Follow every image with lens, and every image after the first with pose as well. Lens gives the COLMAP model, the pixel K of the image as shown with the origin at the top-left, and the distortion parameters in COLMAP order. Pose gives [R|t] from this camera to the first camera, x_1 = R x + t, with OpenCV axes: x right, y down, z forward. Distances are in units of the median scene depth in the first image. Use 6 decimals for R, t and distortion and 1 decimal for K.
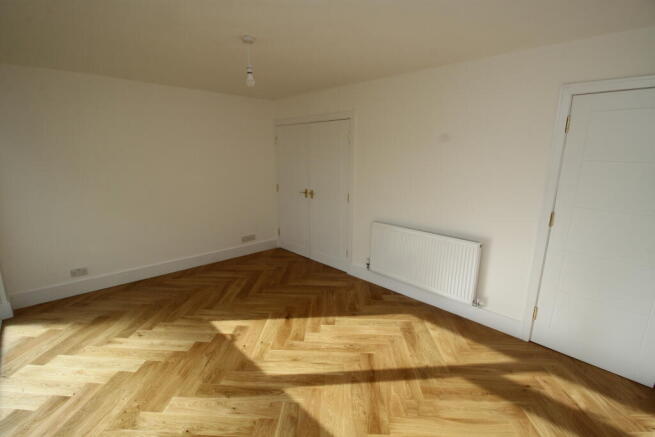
lens RADIAL K [[302.6, 0, 325.3], [0, 302.6, 220.7], [0, 0, 1]] dist [0.003635, -0.013761]
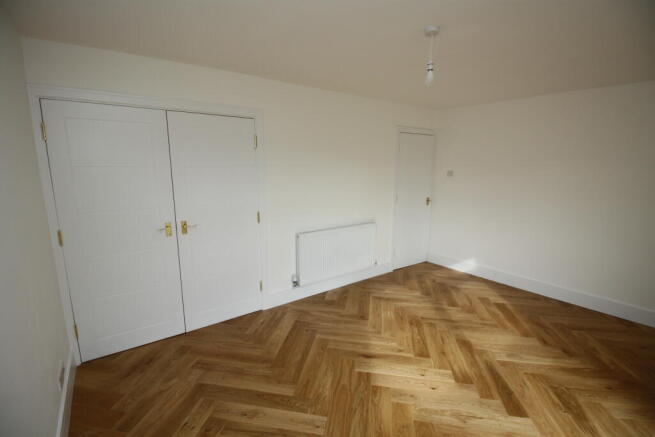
lens RADIAL K [[302.6, 0, 325.3], [0, 302.6, 220.7], [0, 0, 1]] dist [0.003635, -0.013761]
pose [[0.129656, -0.188280, 0.973519, -0.963669], [0.207279, 0.965262, 0.159077, -0.224547], [-0.969652, 0.181165, 0.164179, 0.981508]]
